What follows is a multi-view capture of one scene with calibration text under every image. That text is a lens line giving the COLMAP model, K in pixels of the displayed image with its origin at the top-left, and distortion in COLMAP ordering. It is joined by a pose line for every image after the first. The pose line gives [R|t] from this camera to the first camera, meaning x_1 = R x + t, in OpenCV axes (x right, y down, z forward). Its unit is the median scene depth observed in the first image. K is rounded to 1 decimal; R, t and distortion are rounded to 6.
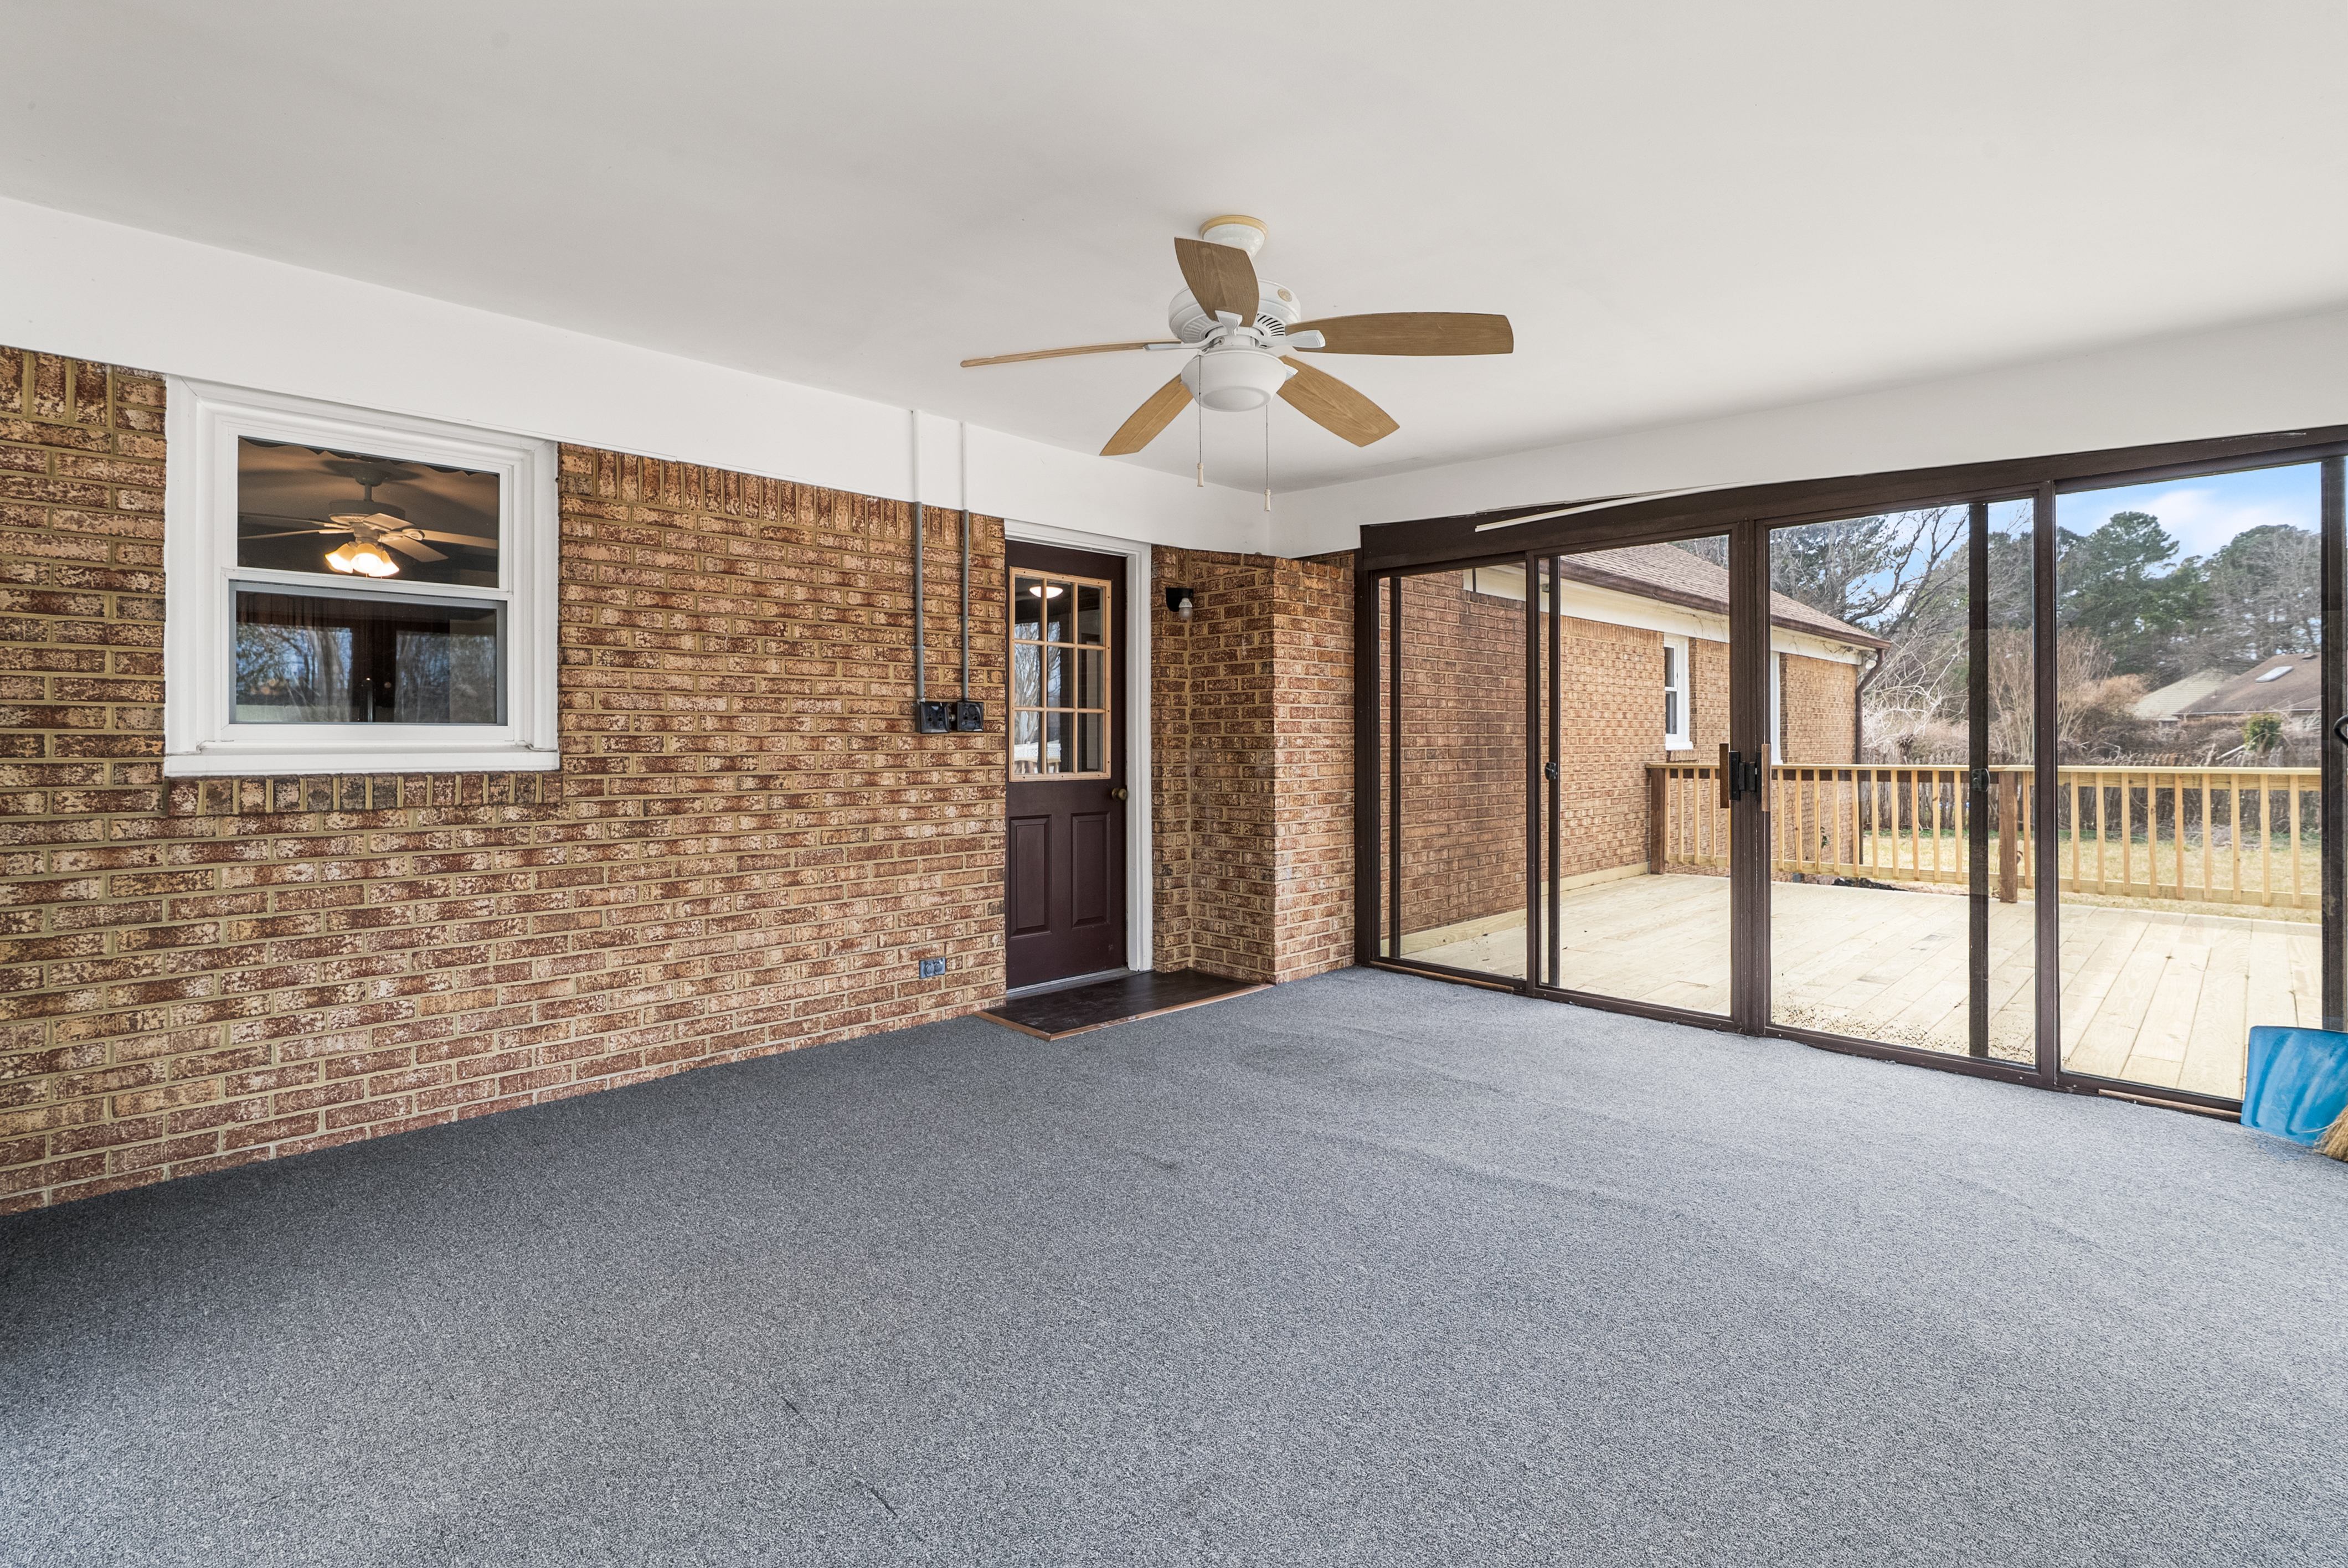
lens RADIAL K [[1078.8, 0, 1158.4], [0, 1078.8, 741.3], [0, 0, 1]] dist [-0.009464, 0.000392]
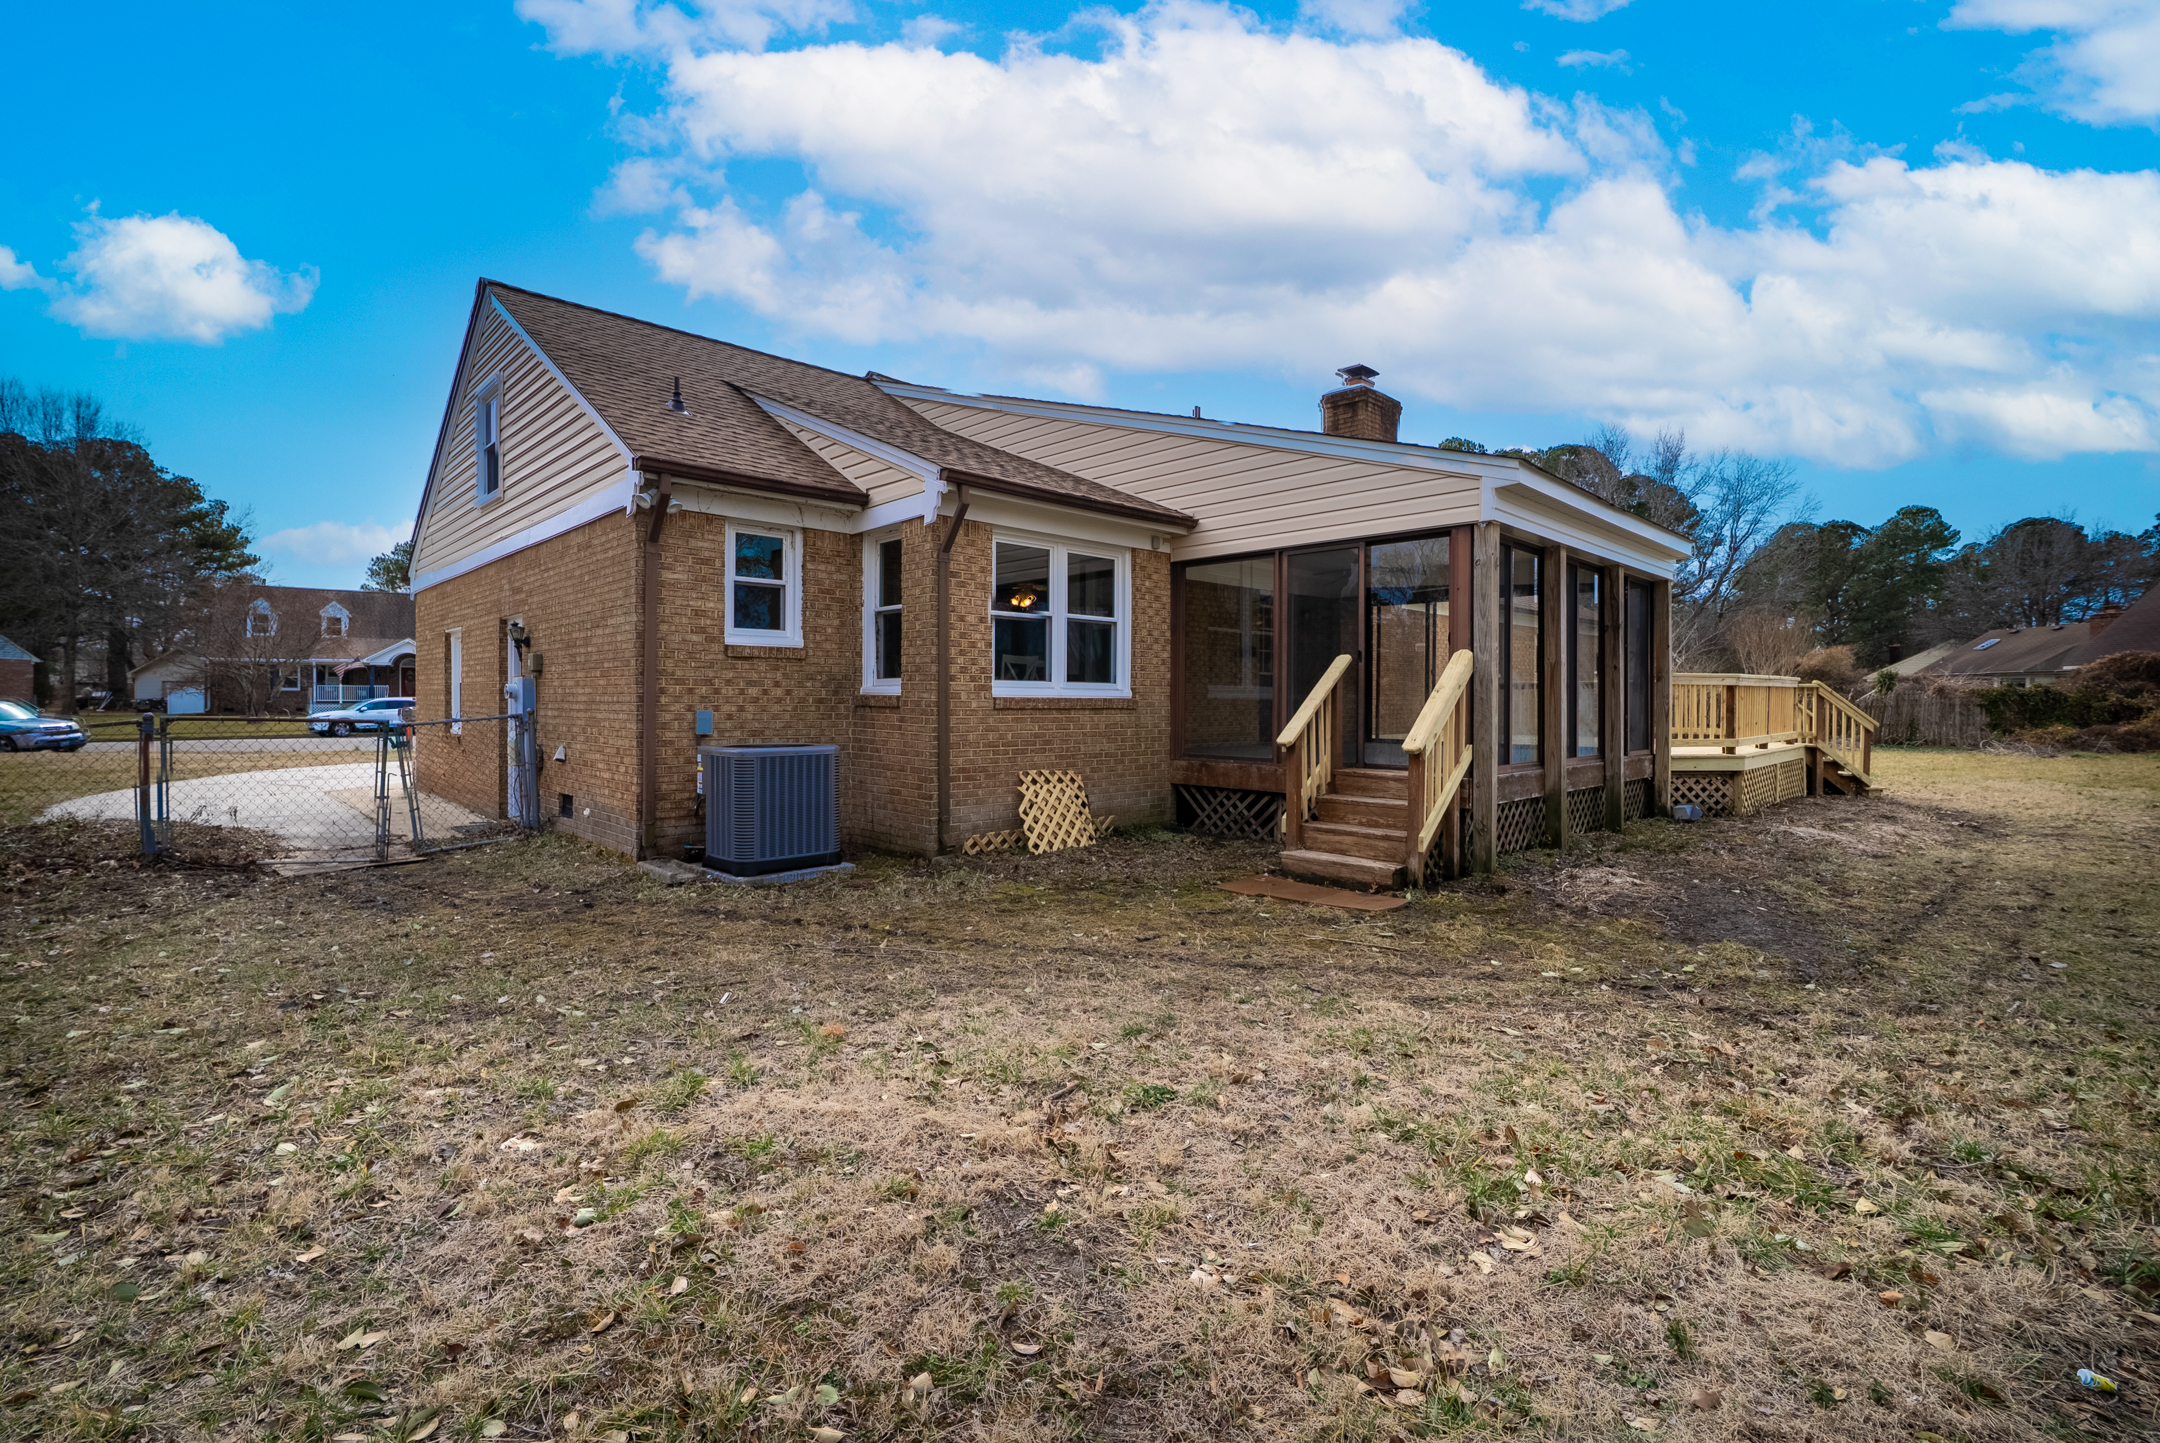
lens RADIAL K [[970.5, 0, 1074.5], [0, 970.5, 702.6], [0, 0, 1]] dist [-0.002606, 0.000593]
pose [[0.999946, 0.010052, 0.002474, -0.792465], [-0.010071, 0.999920, 0.007640, 0.121059], [-0.002397, -0.007664, 0.999968, -2.108941]]
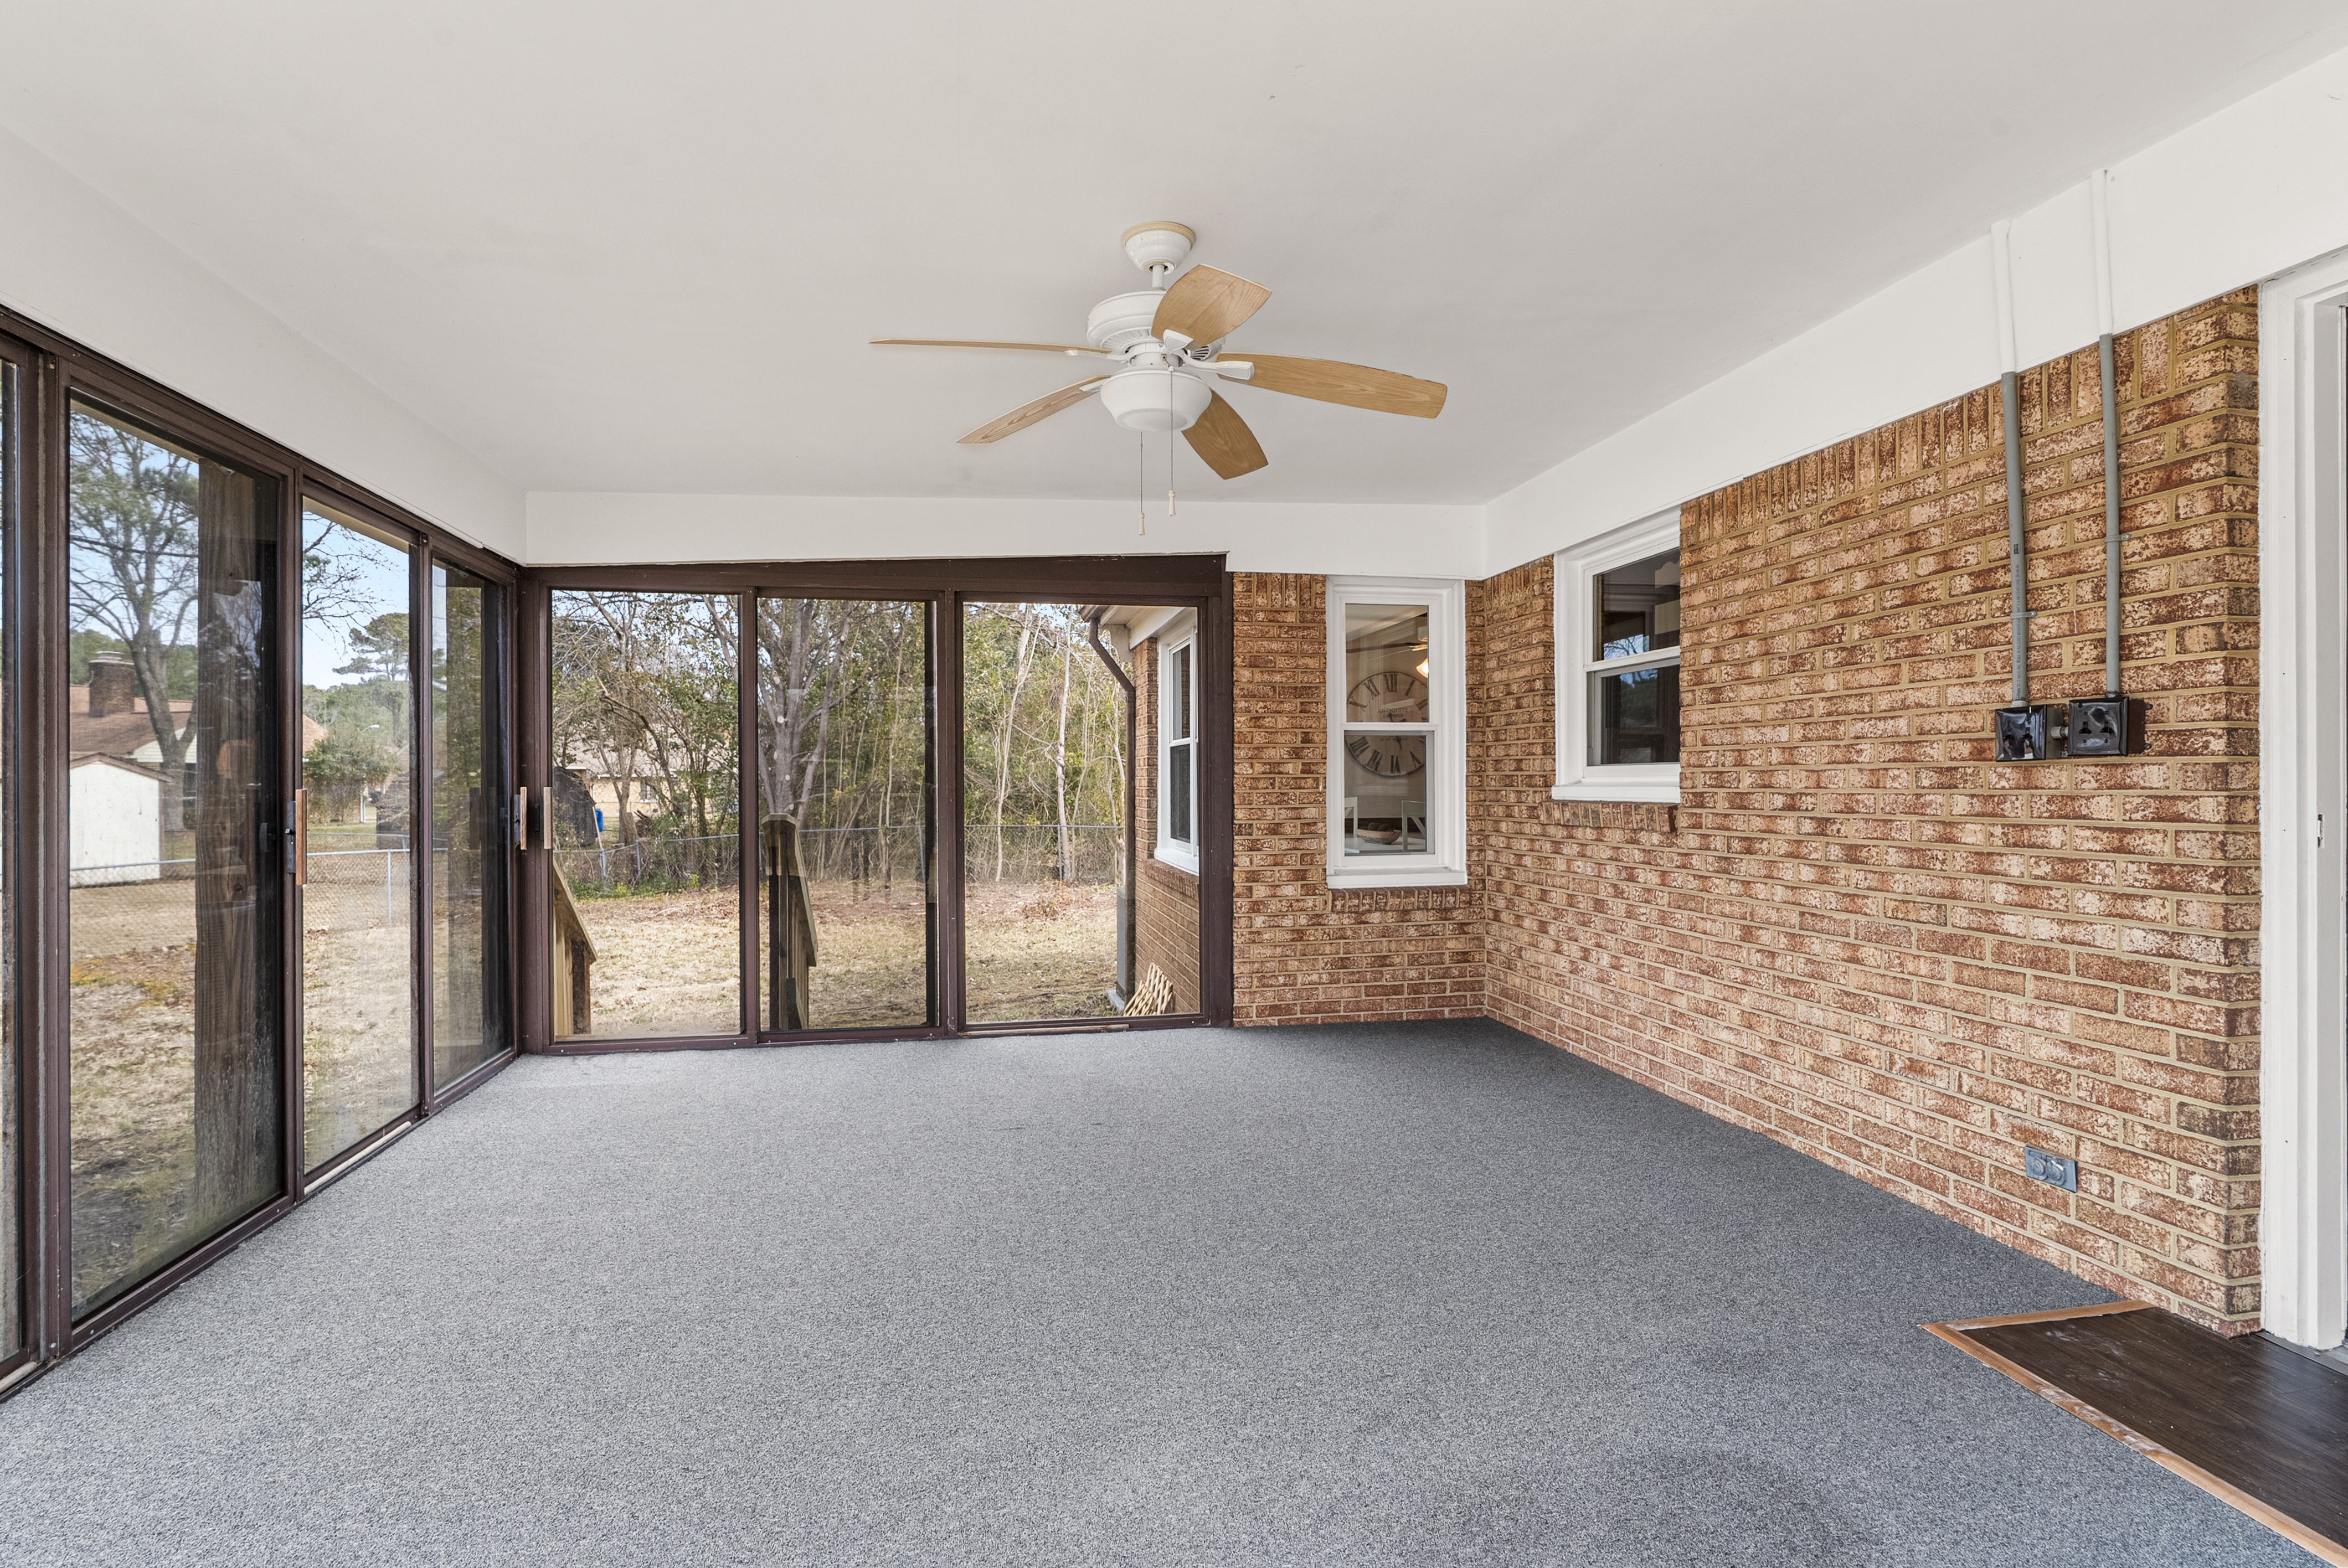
lens RADIAL K [[1094.3, 0, 1174.0], [0, 1094.3, 784.0], [0, 0, 1]] dist [-0.003819, -0.000049]
pose [[-0.534974, 0.008199, -0.844829, 0.595640], [0.010303, 0.999942, 0.003180, -0.001650], [0.844806, -0.007003, -0.535027, 1.033472]]
